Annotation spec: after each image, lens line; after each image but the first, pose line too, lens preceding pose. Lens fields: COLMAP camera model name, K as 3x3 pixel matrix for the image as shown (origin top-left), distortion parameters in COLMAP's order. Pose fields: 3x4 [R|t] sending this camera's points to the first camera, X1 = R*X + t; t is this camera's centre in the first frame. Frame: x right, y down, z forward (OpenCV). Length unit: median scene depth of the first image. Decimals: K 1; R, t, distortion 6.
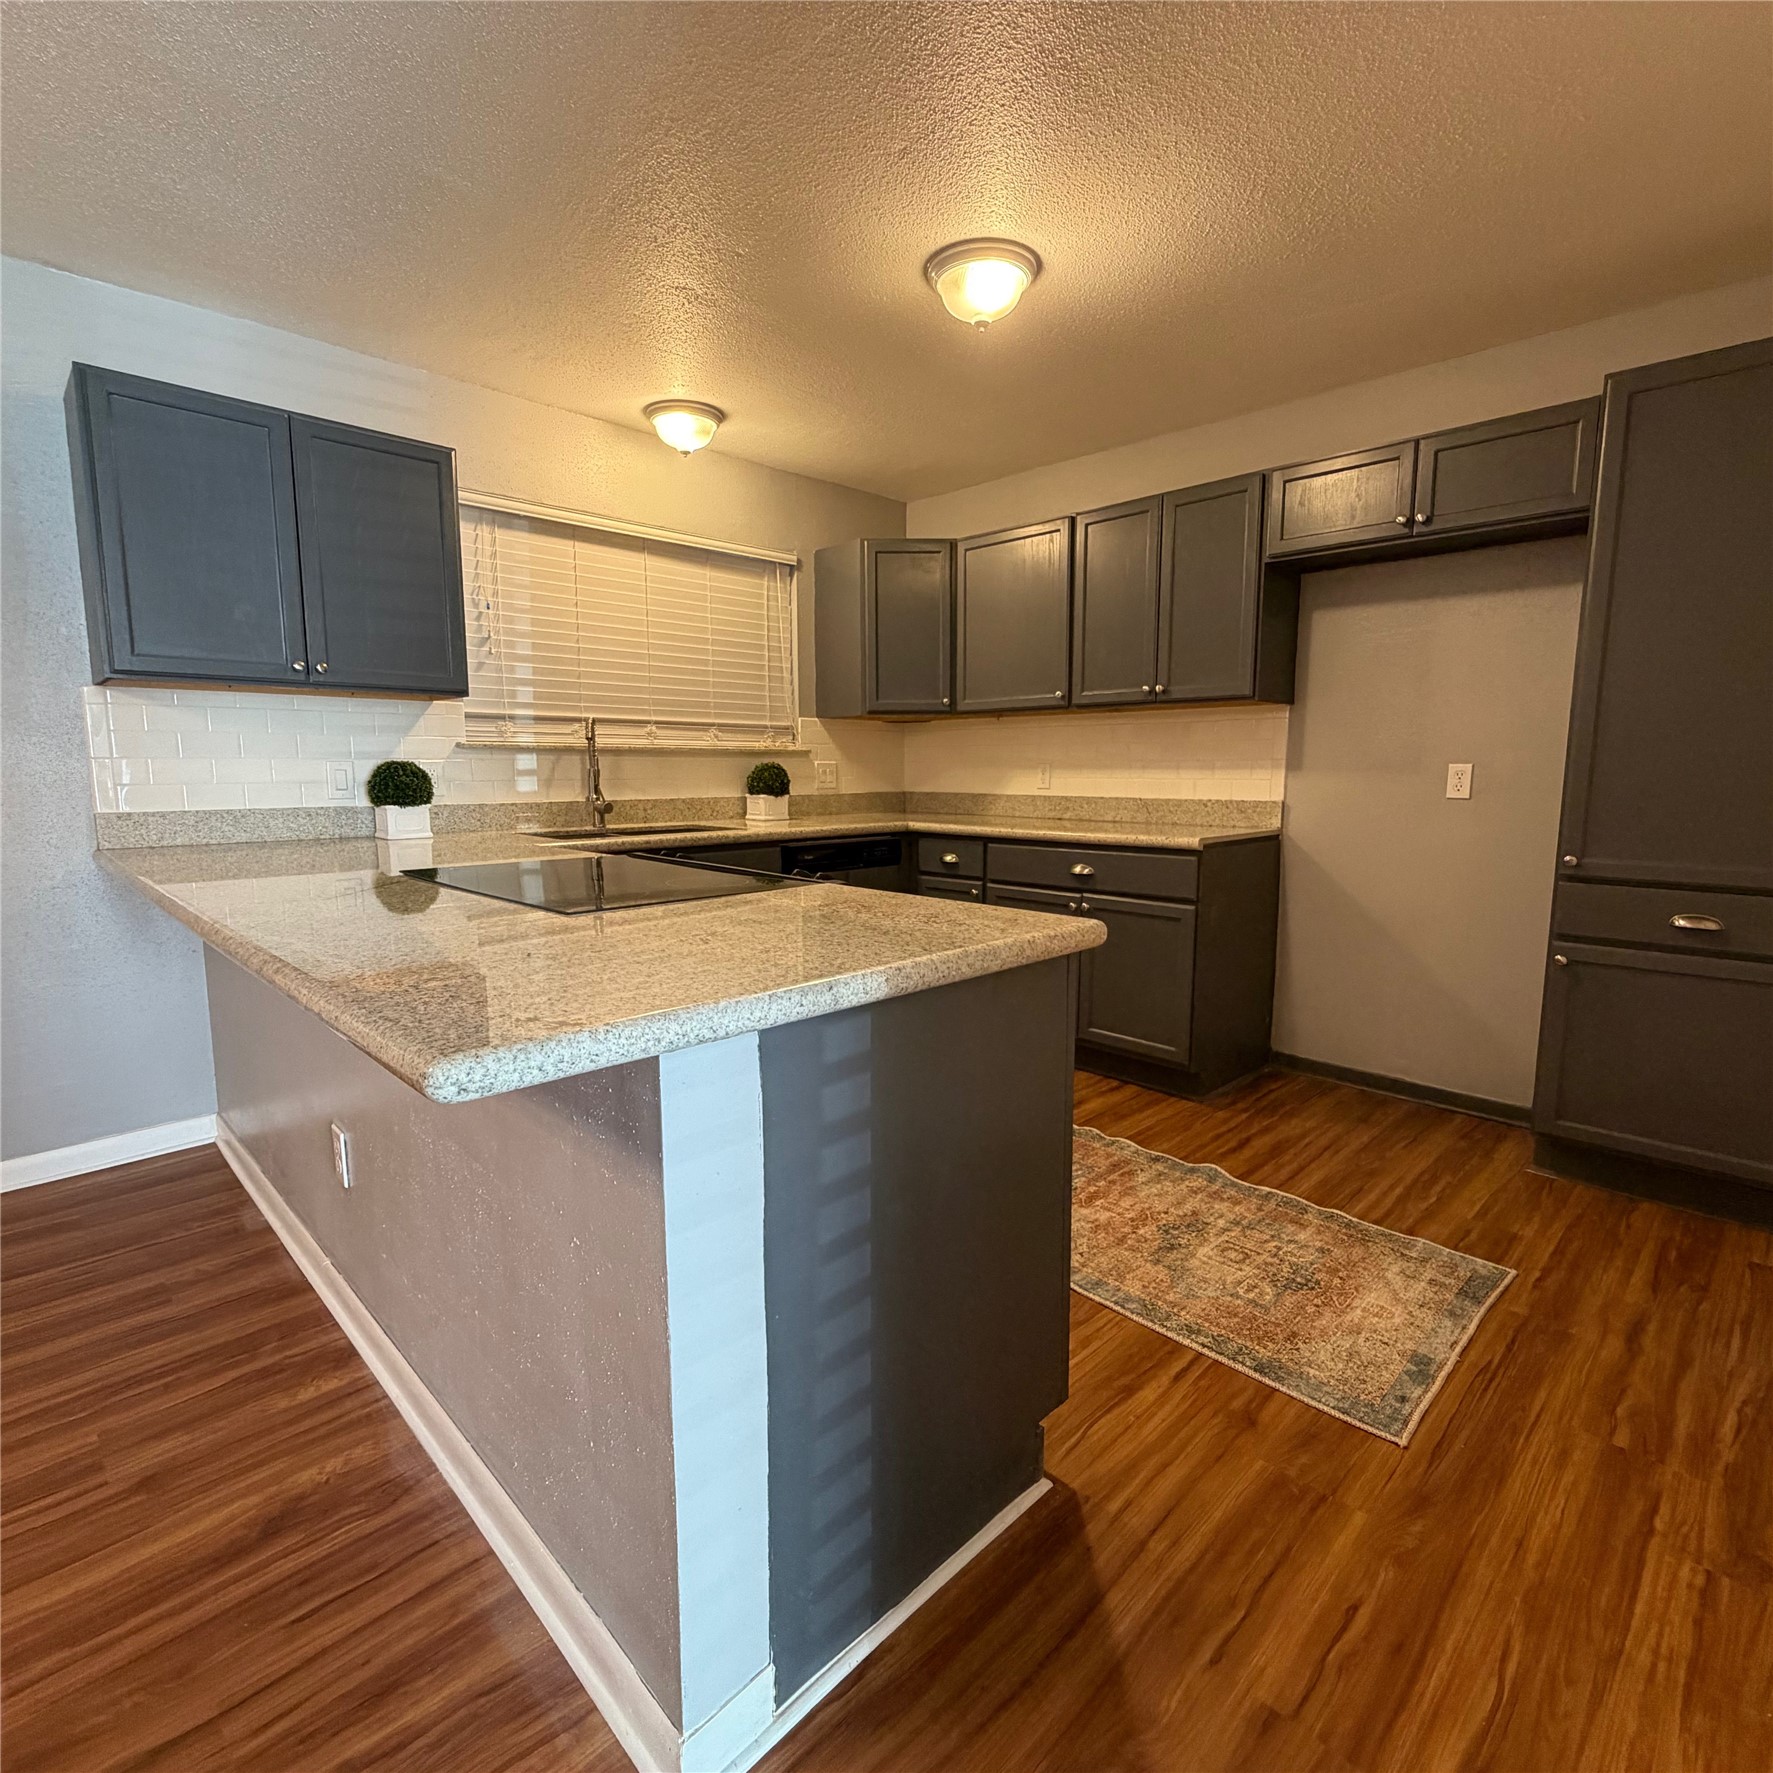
lens RADIAL K [[944.1, 0, 886.5], [0, 944.1, 886.5], [0, 0, 1]] dist [0.003461, -0.002697]
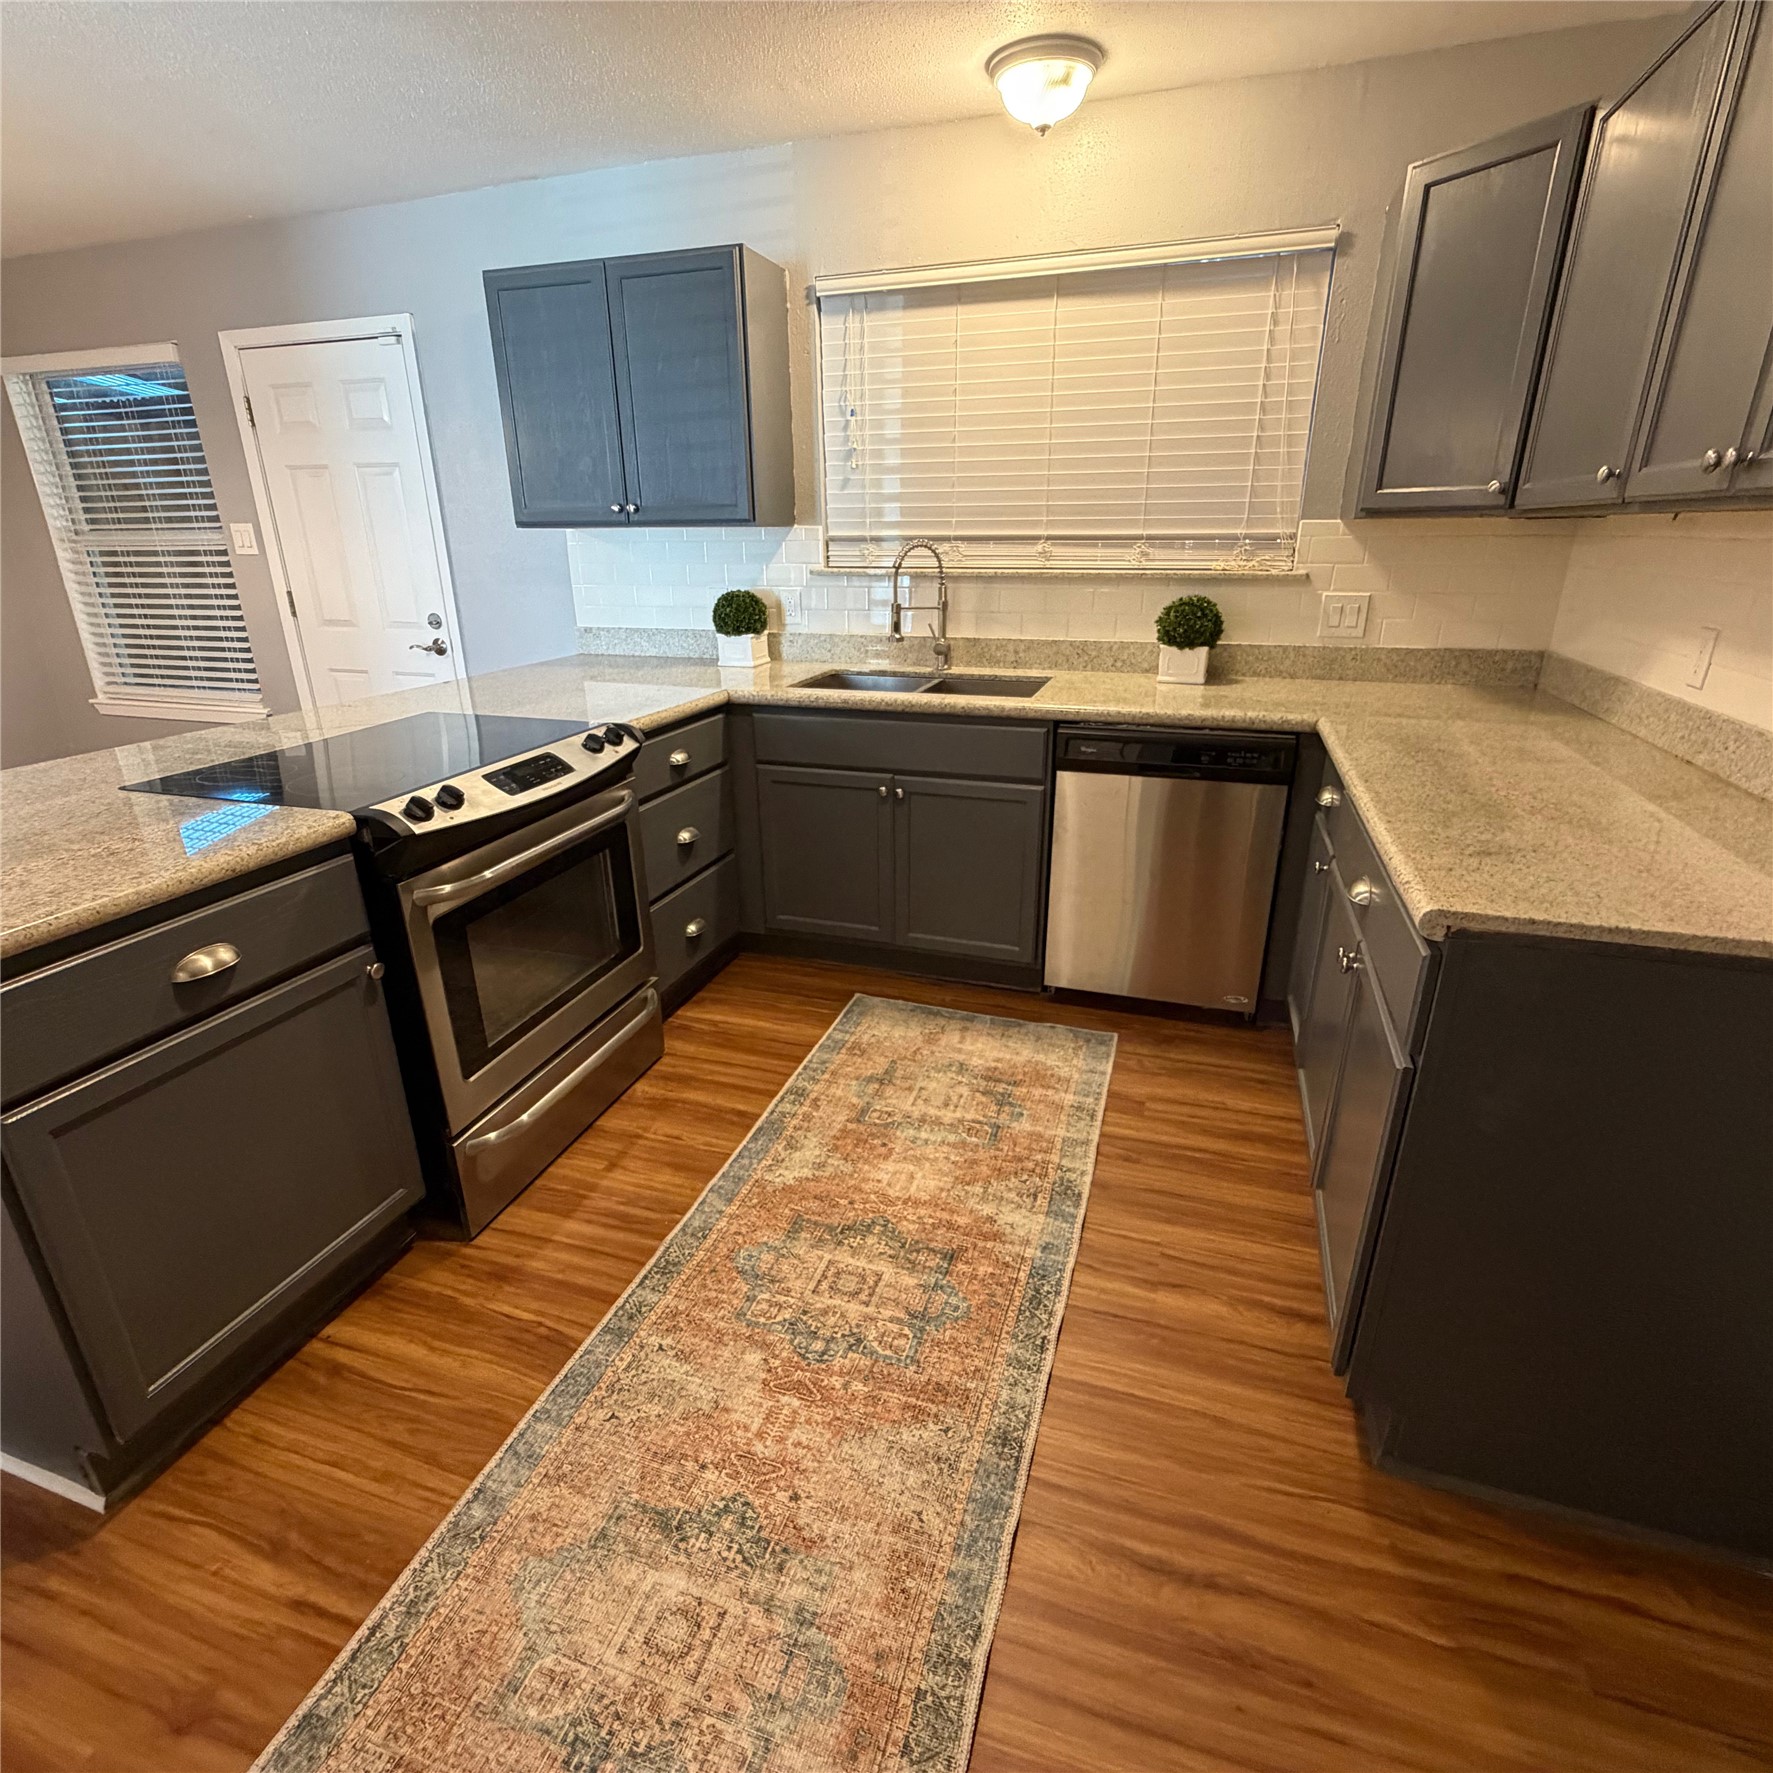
lens RADIAL K [[944.1, 0, 886.5], [0, 944.1, 886.5], [0, 0, 1]] dist [0.003461, -0.002697]
pose [[0.450552, 0.309965, -0.837213, 0.482712], [-0.105609, 0.949711, 0.294781, -0.128542], [0.886482, -0.044397, 0.460629, 0.563157]]
